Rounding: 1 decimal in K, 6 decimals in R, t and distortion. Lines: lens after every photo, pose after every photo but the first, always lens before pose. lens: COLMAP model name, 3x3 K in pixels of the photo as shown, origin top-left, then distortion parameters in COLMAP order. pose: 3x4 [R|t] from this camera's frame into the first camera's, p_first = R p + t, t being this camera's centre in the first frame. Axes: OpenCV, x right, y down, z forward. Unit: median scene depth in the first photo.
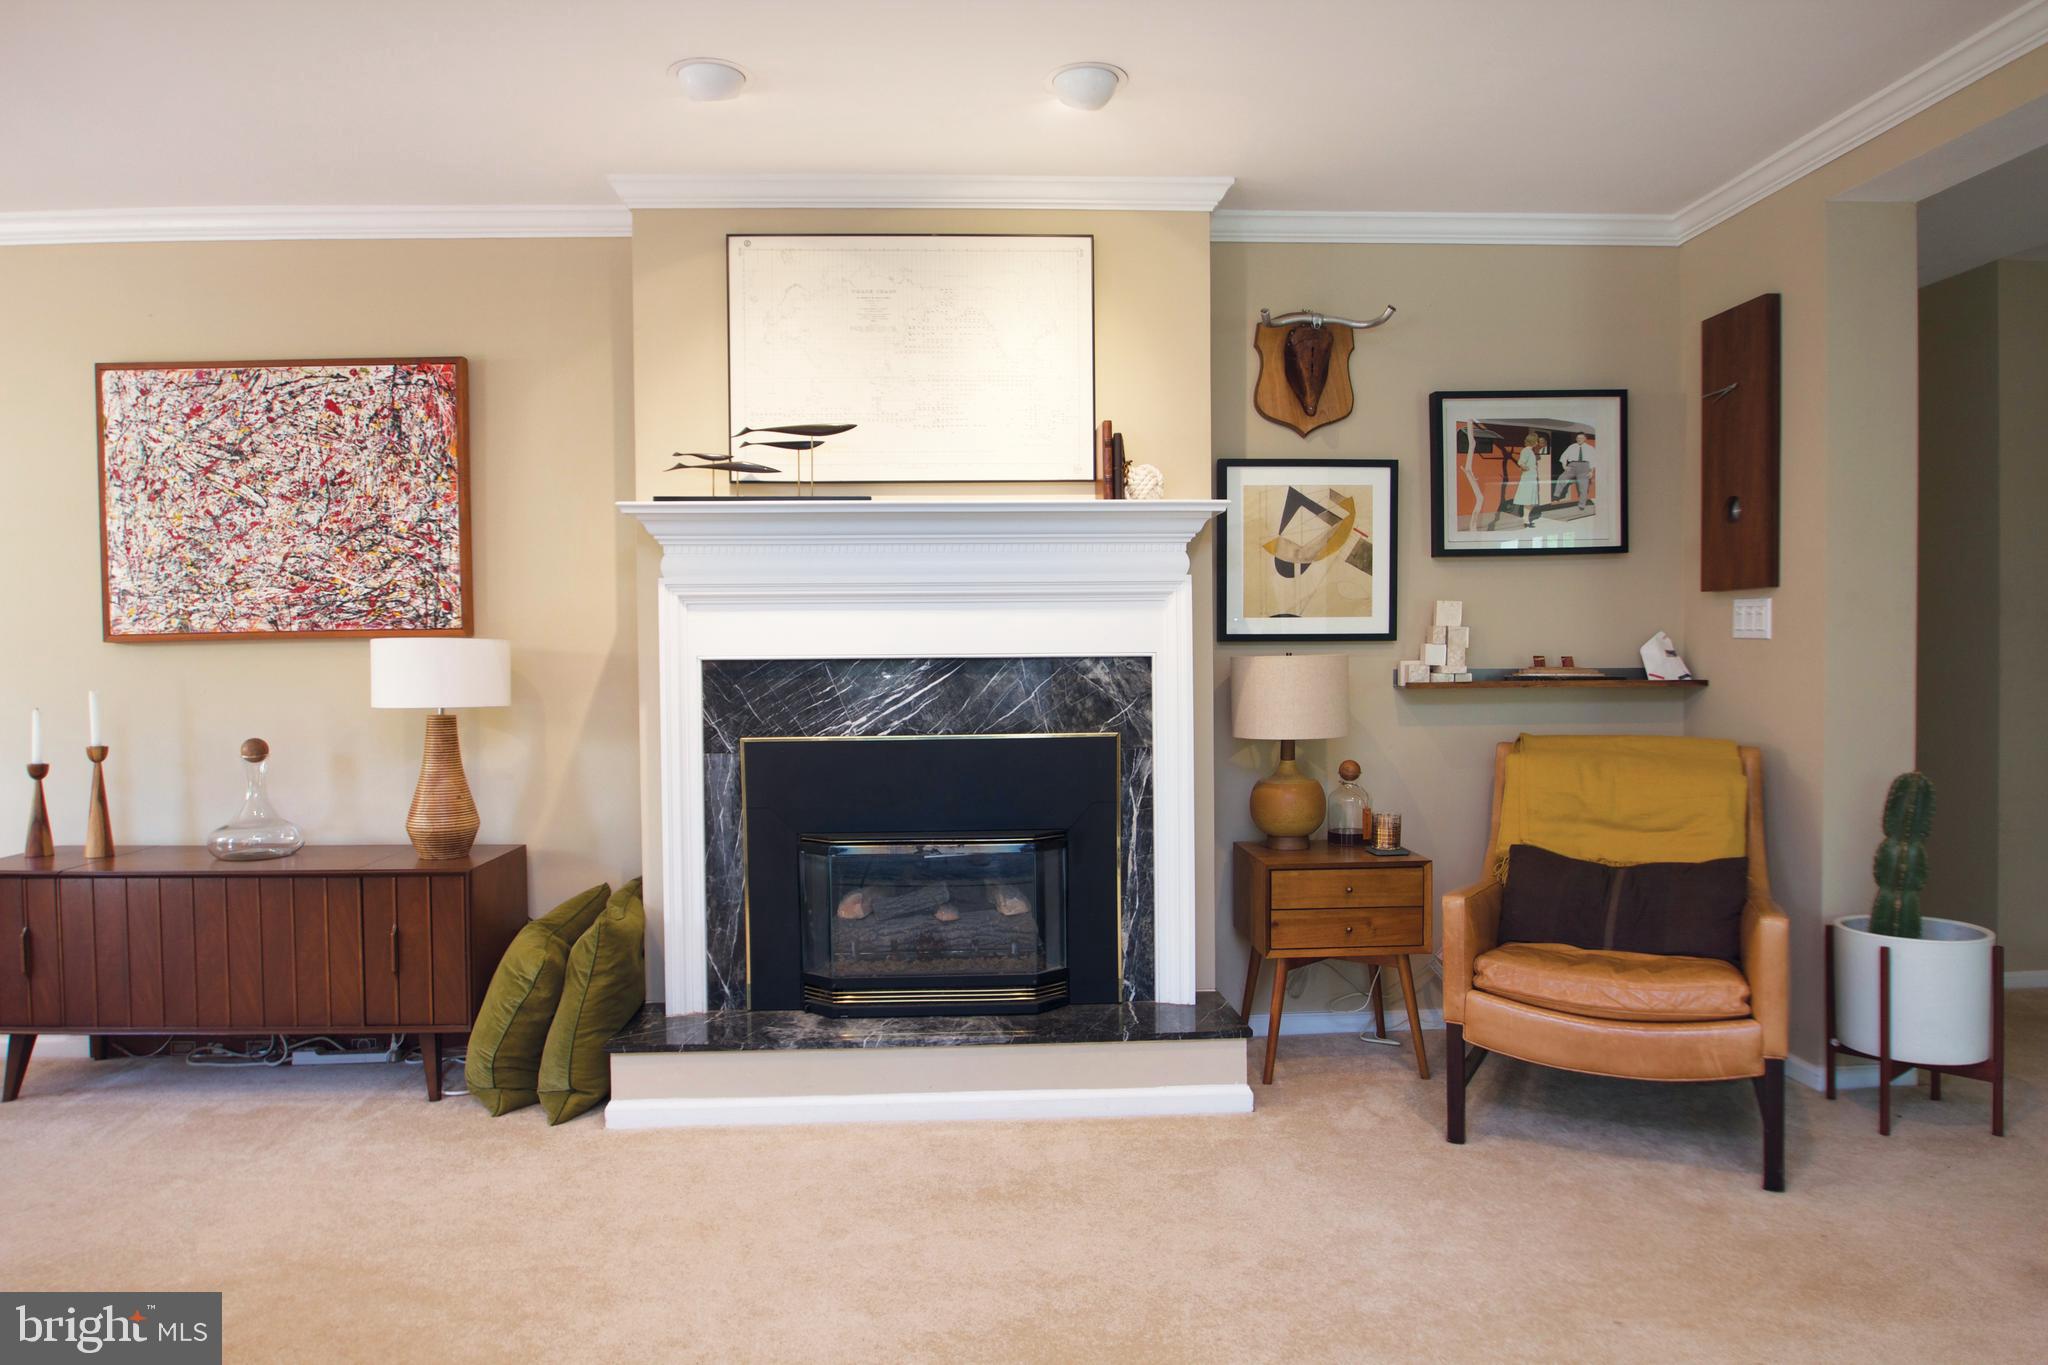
lens RADIAL K [[1294.6, 0, 998.8], [0, 1294.6, 695.3], [0, 0, 1]] dist [-0.021246, -0.001344]
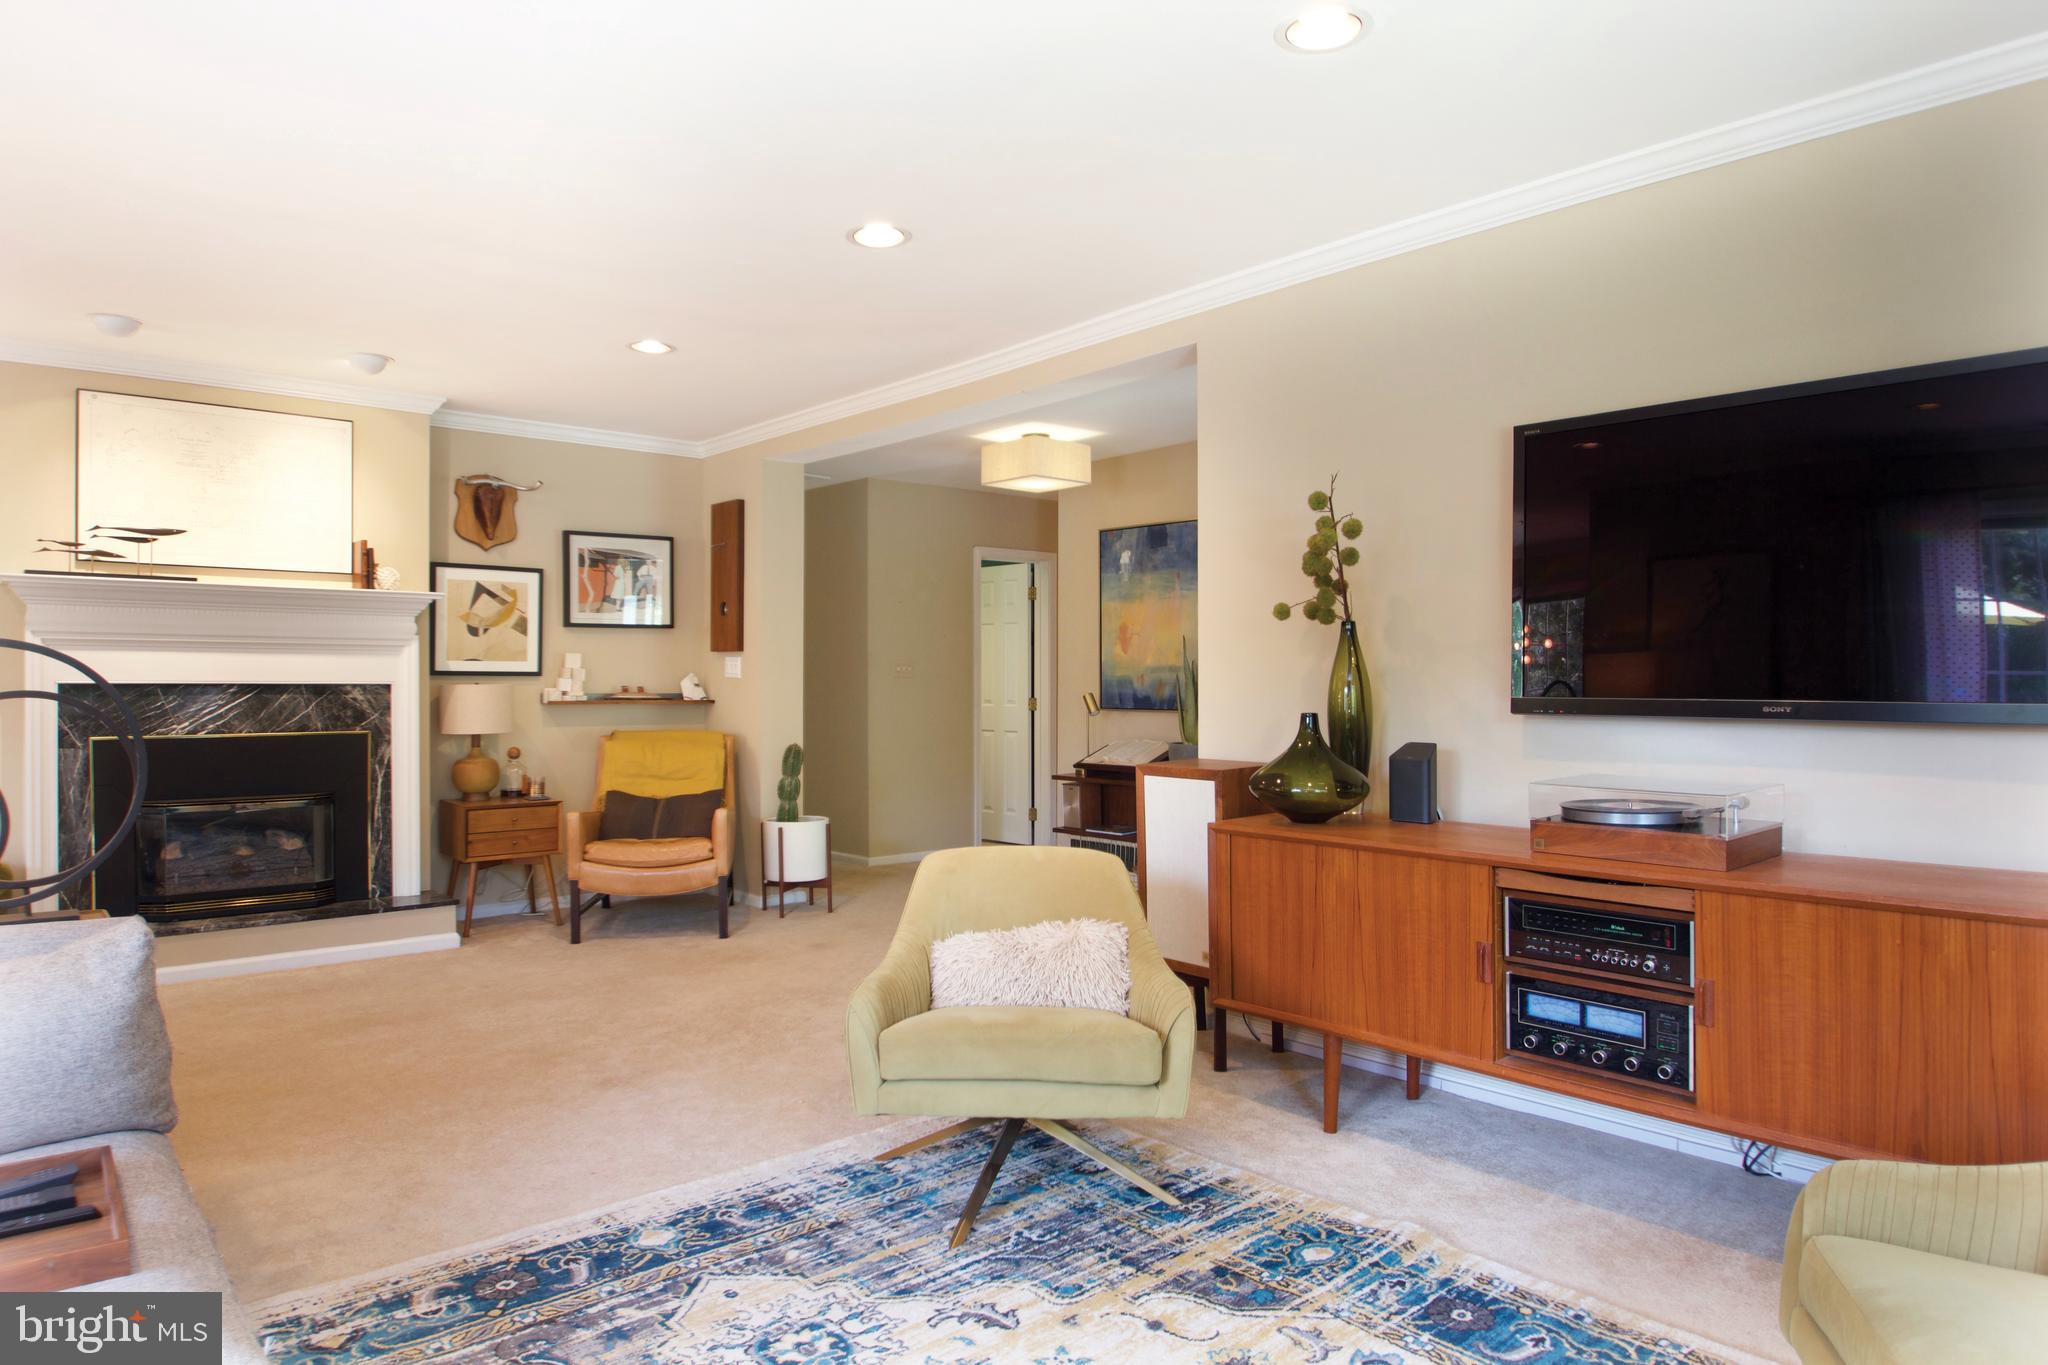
lens RADIAL K [[1294.6, 0, 998.8], [0, 1294.6, 695.3], [0, 0, 1]] dist [-0.021246, -0.001344]
pose [[0.802051, 0.005309, 0.597232, -0.236653], [0.005638, 0.999849, -0.016459, 0.014896], [-0.597229, 0.016568, 0.801900, -0.758104]]
